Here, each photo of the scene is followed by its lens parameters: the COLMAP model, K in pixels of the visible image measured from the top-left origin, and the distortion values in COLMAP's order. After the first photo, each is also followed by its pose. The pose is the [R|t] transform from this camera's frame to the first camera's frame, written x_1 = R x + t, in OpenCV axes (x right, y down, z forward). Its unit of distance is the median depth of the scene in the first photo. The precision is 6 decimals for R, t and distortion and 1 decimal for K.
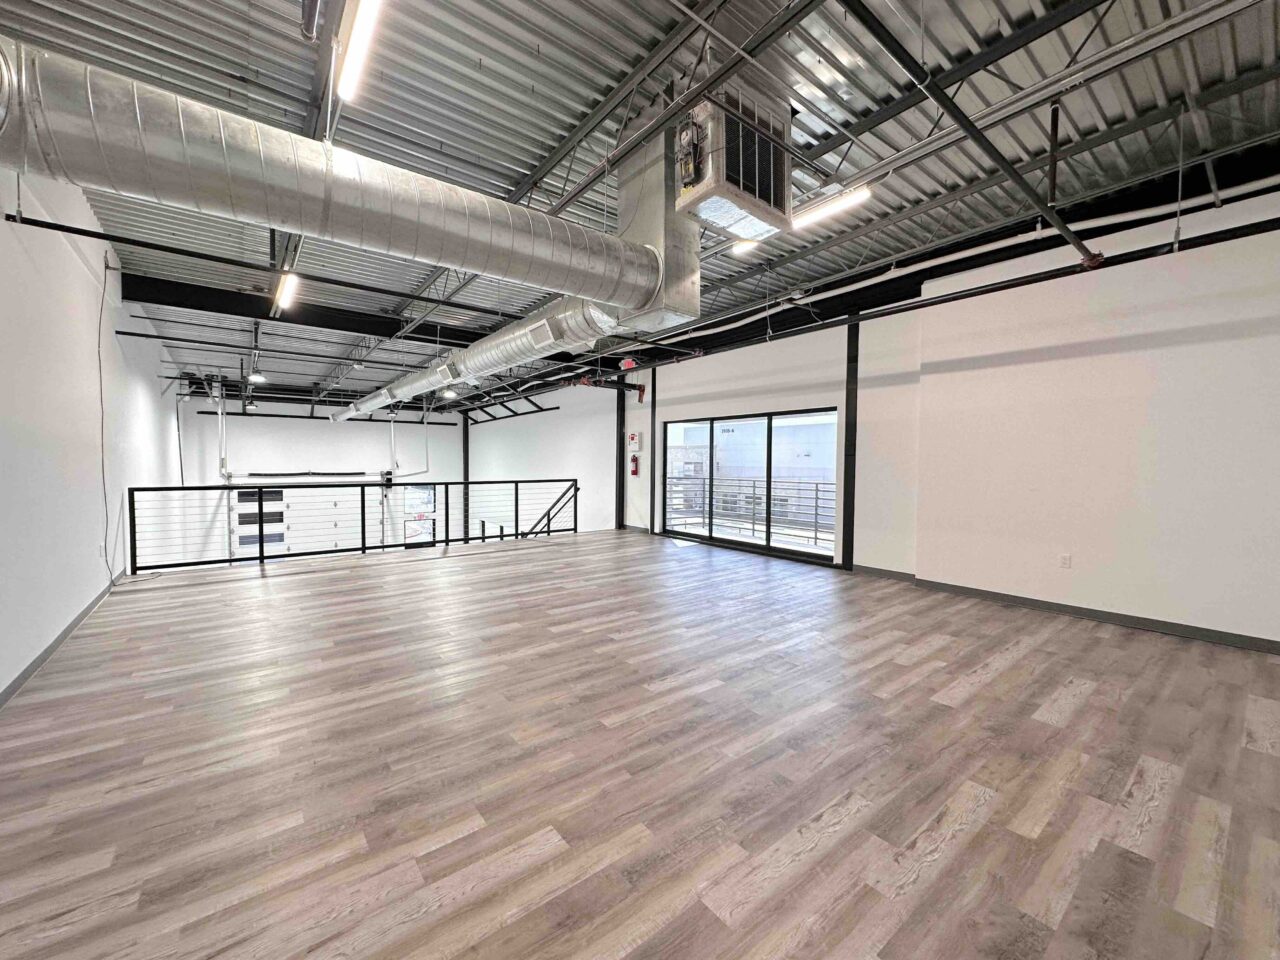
lens RADIAL K [[511.8, 0, 640.0], [0, 511.8, 480.0], [0, 0, 1]] dist [0.000042, -0.000002]
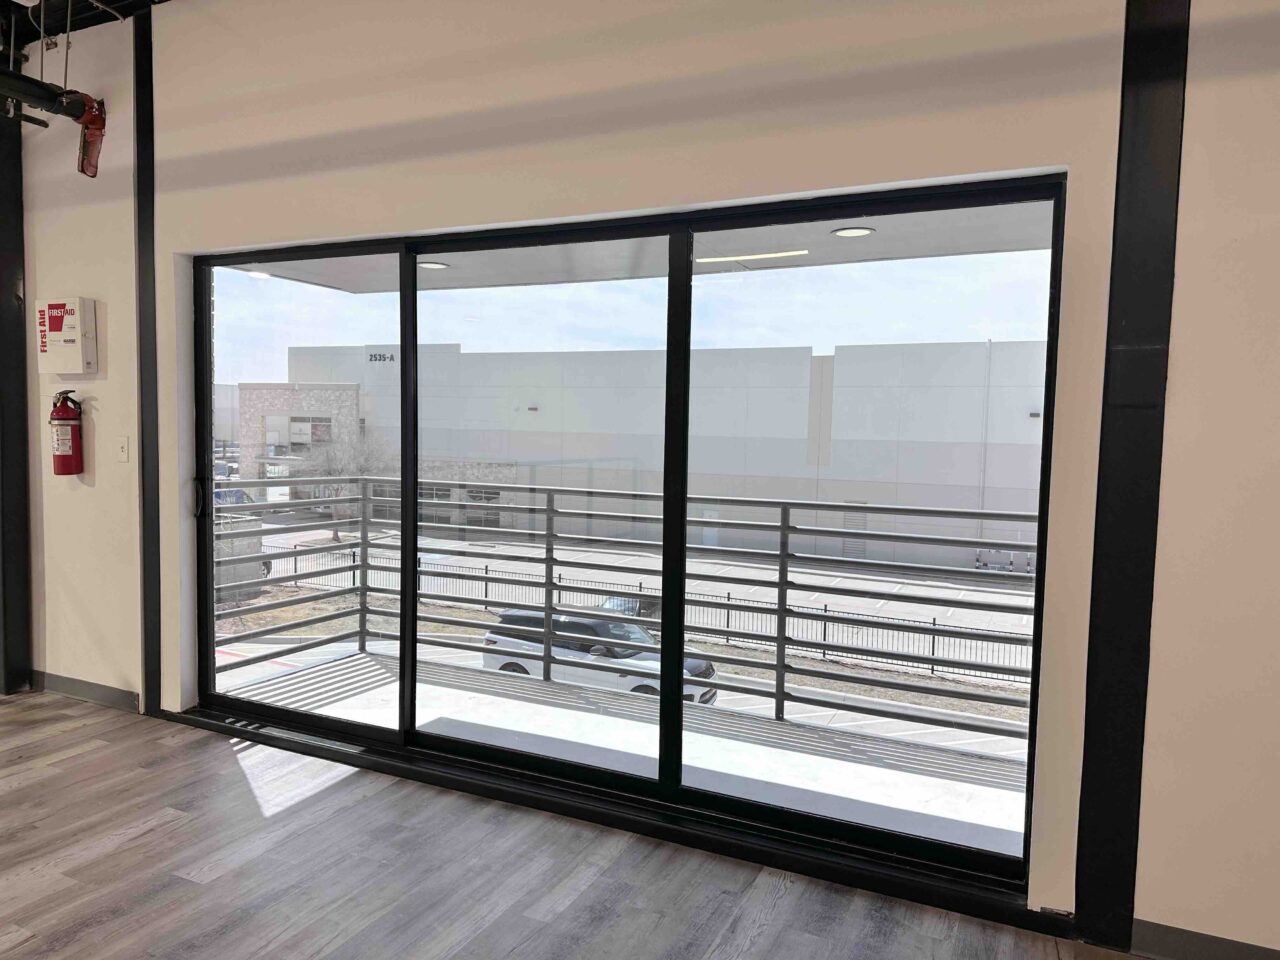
lens RADIAL K [[890.4, 0, 640.0], [0, 890.4, 480.0], [0, 0, 1]] dist [-0.004238, -0.003336]
pose [[0.896081, -0.017383, 0.443549, 0.045945], [0.002494, 0.999414, 0.034130, -0.021594], [-0.443883, -0.029477, 0.895600, 0.511169]]
